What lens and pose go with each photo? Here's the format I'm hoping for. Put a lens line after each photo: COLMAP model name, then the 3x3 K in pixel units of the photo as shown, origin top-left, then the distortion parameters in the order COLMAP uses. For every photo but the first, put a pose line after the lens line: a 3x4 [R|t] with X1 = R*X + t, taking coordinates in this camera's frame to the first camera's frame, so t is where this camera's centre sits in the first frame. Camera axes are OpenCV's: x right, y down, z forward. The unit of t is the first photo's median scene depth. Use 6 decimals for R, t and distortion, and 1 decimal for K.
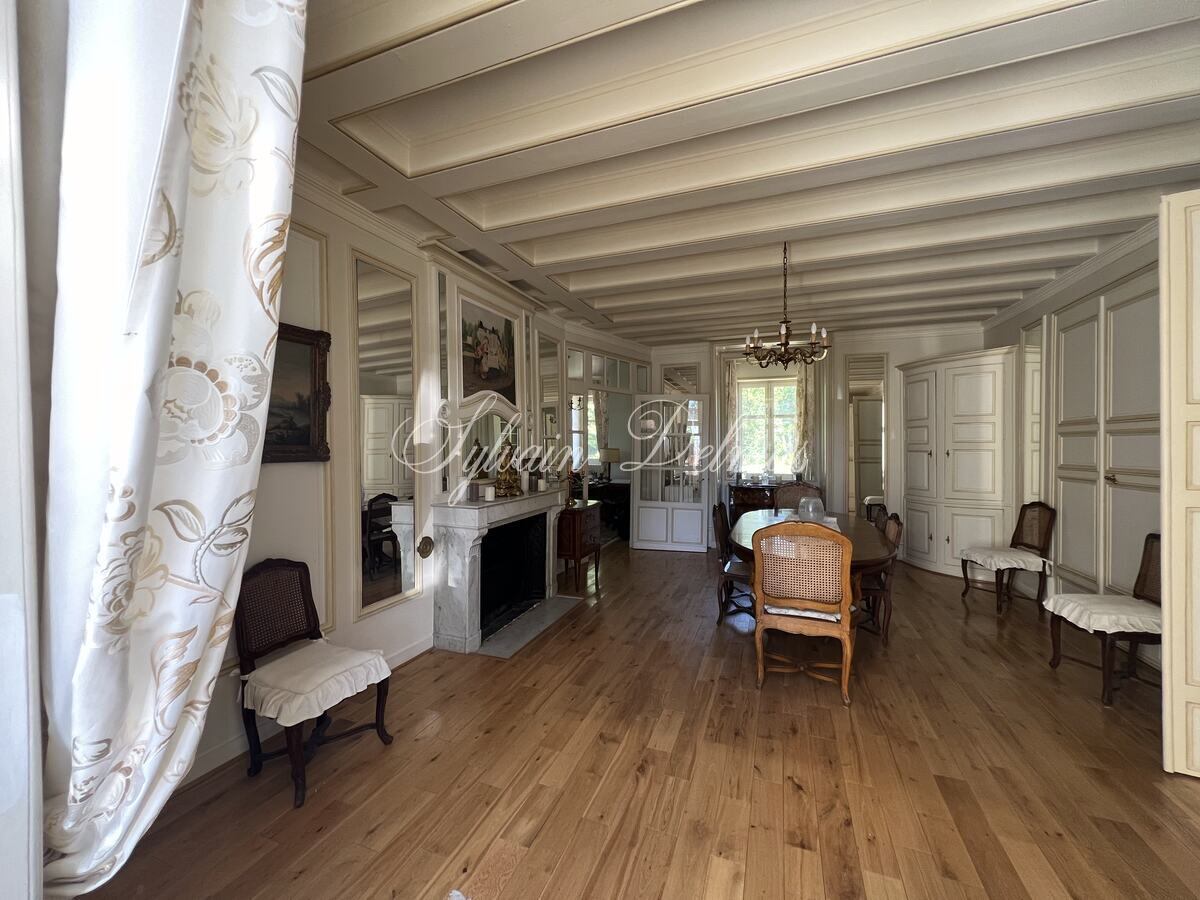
lens RADIAL K [[475.1, 0, 600.6], [0, 475.1, 448.3], [0, 0, 1]] dist [-0.001553, 0.000524]
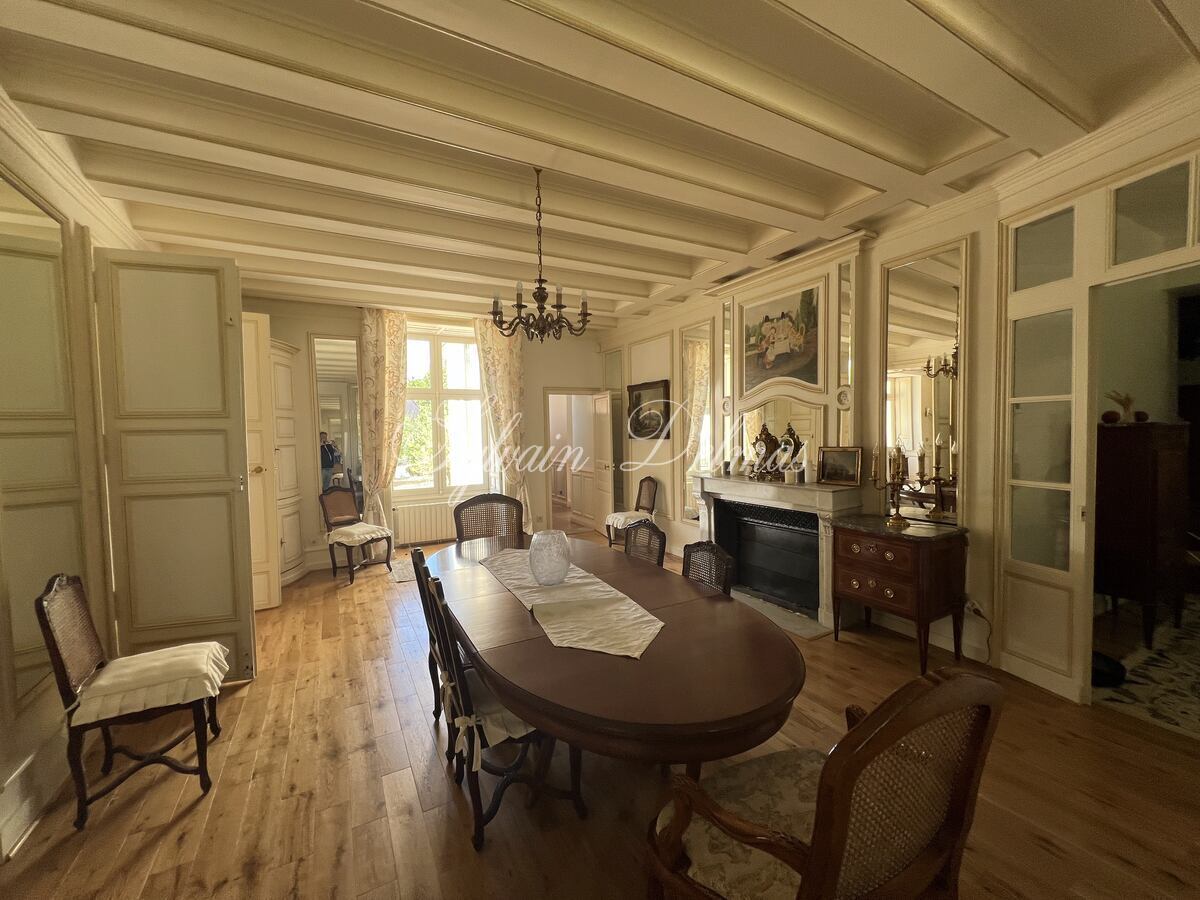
lens RADIAL K [[475.1, 0, 596.5], [0, 475.1, 448.5], [0, 0, 1]] dist [-0.001553, 0.000524]
pose [[-0.641810, 0.044220, -0.765587, 0.830746], [0.011937, 0.998791, 0.047683, -0.020696], [0.766770, 0.021465, -0.641562, 1.385917]]
